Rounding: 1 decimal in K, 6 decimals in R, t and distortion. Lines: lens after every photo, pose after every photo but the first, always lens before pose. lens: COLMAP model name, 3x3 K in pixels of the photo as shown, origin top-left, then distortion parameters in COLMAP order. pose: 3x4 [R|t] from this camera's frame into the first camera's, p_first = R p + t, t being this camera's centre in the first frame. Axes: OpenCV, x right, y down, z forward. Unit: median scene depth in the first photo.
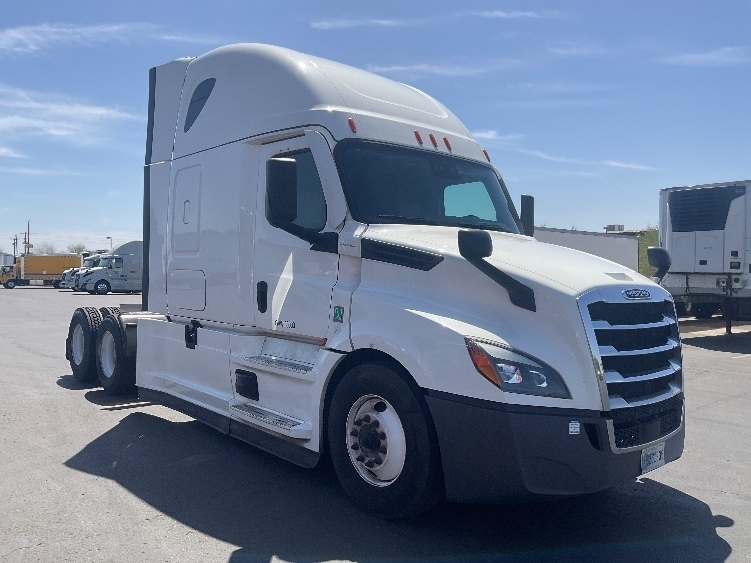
lens RADIAL K [[586.6, 0, 375.5], [0, 586.6, 281.5], [0, 0, 1]] dist [0.006418, 0.000575]
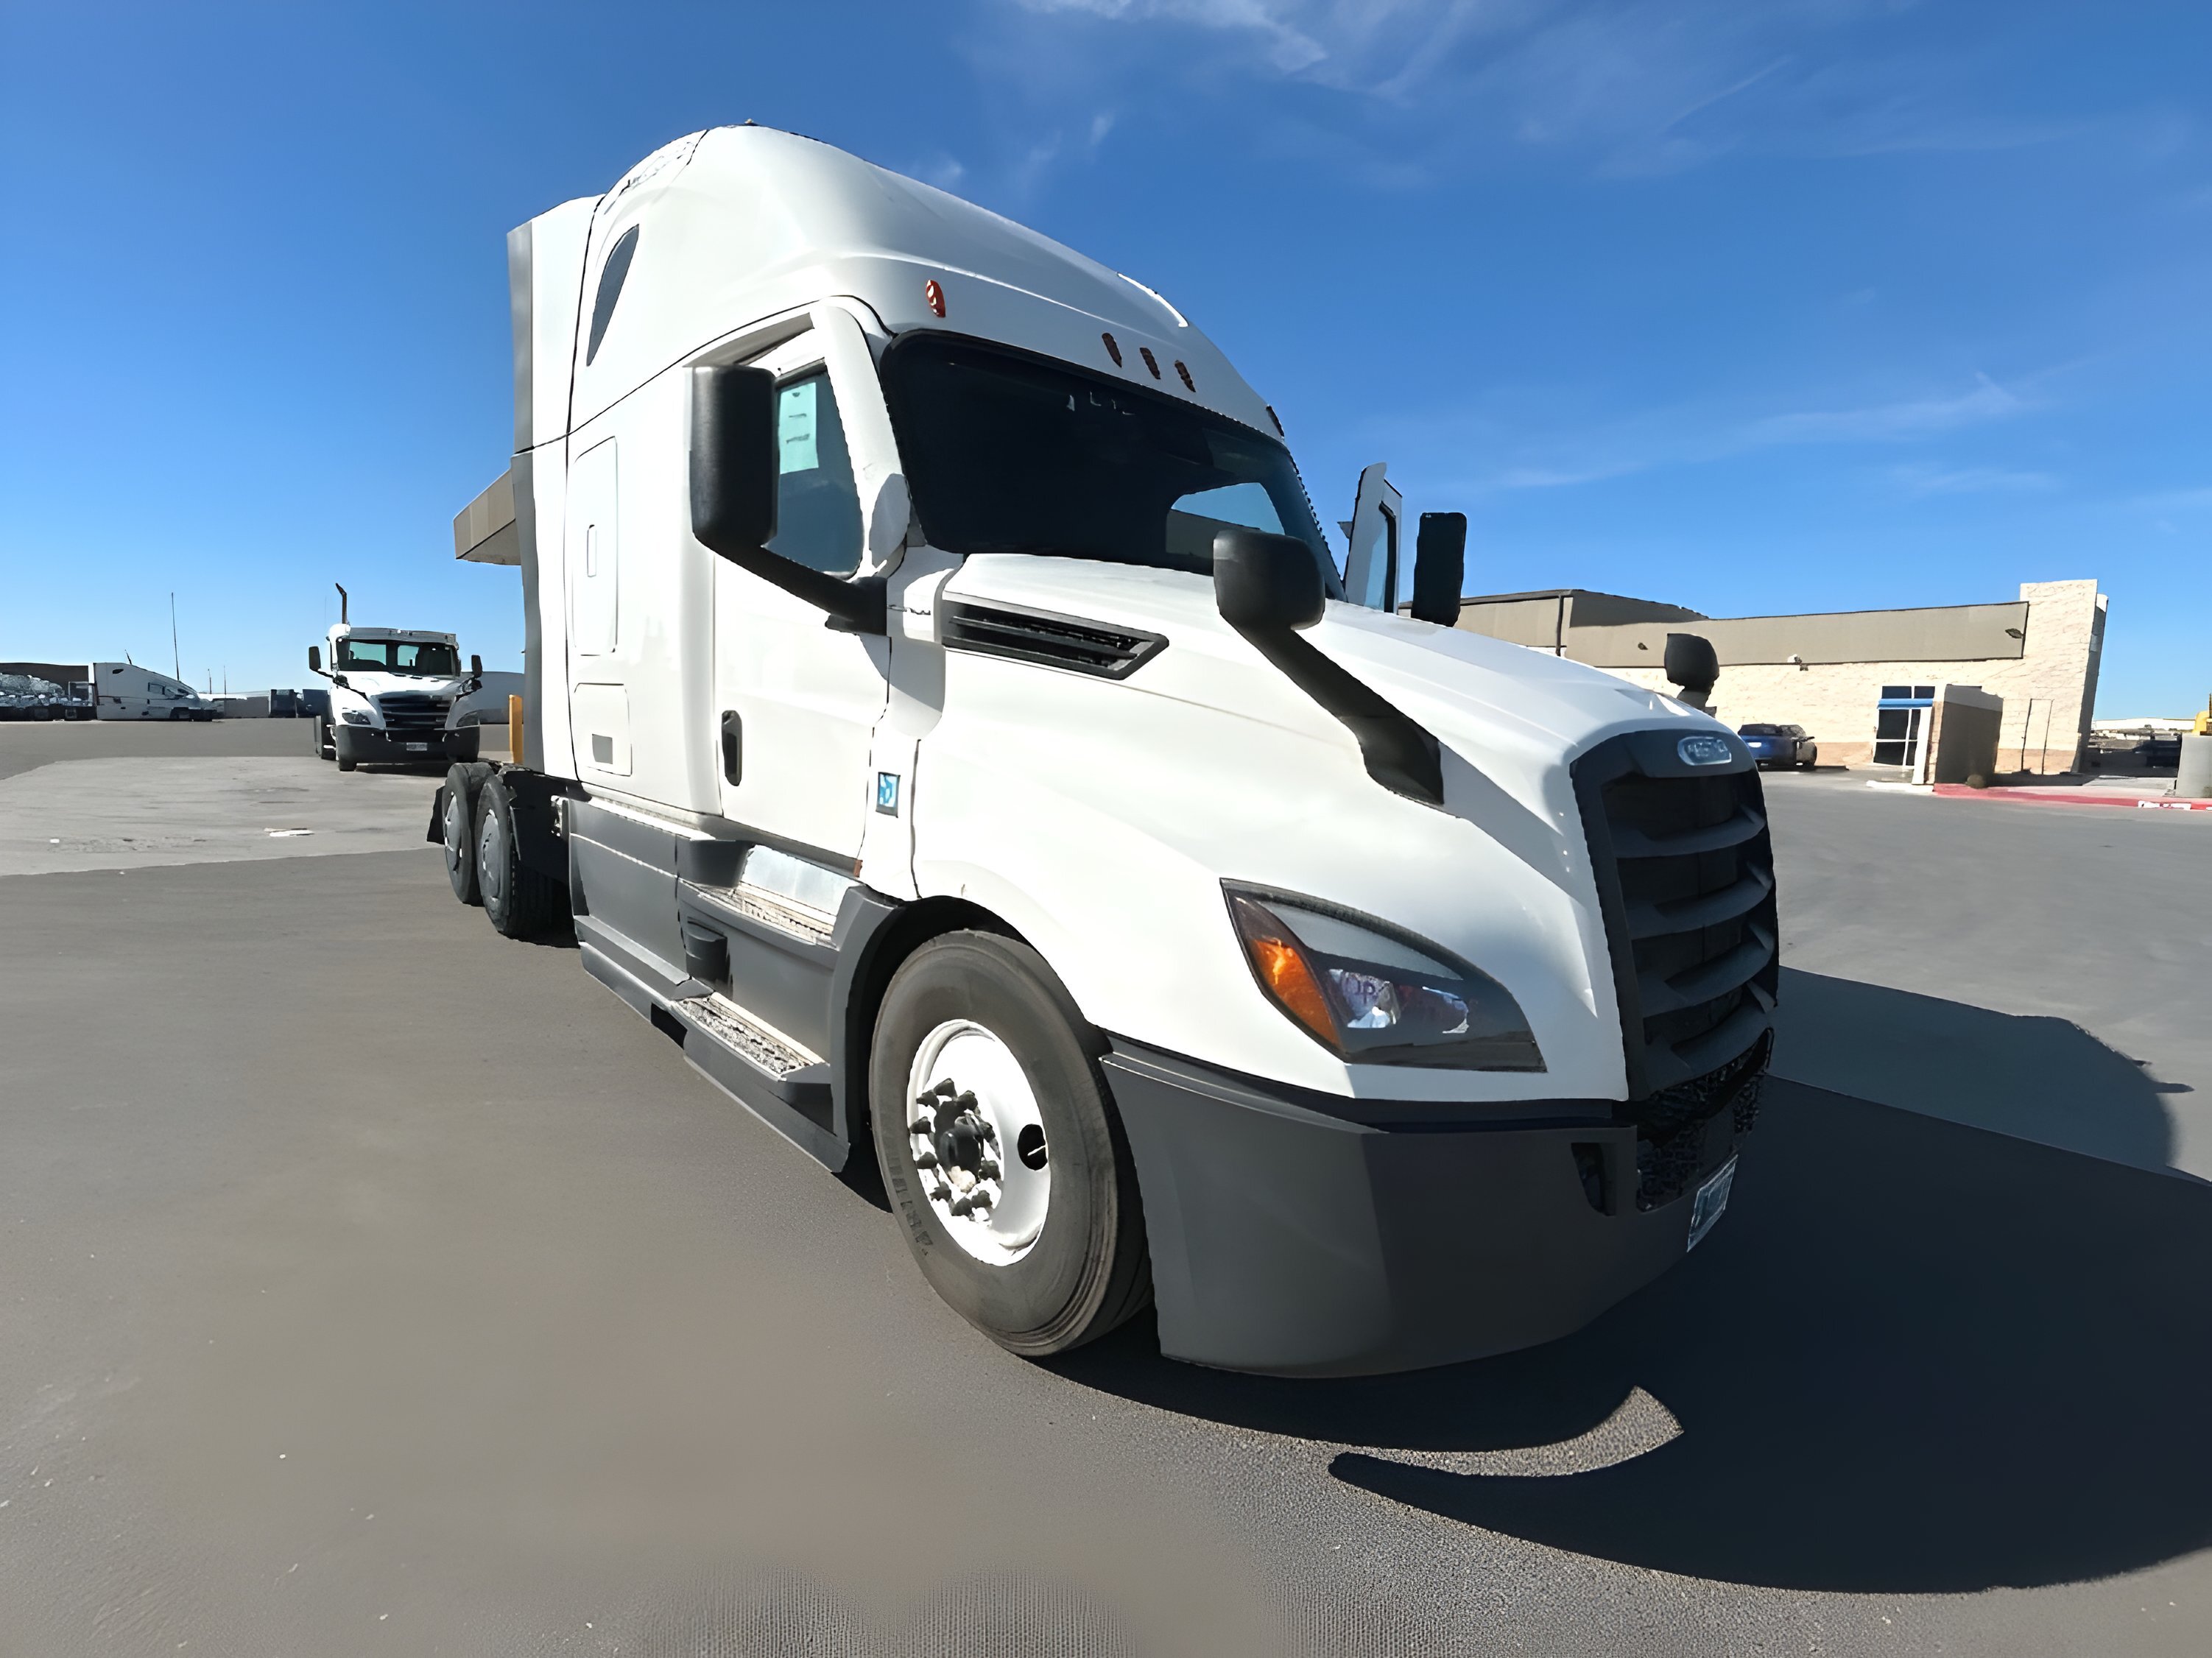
lens RADIAL K [[924.8, 0, 1106.0], [0, 924.8, 829.0], [0, 0, 1]] dist [-0.000145, -0.000008]
pose [[0.999138, 0.004535, 0.041261, 0.053865], [-0.009306, 0.993182, 0.116200, 0.005931], [-0.040453, -0.116484, 0.992368, 0.412965]]
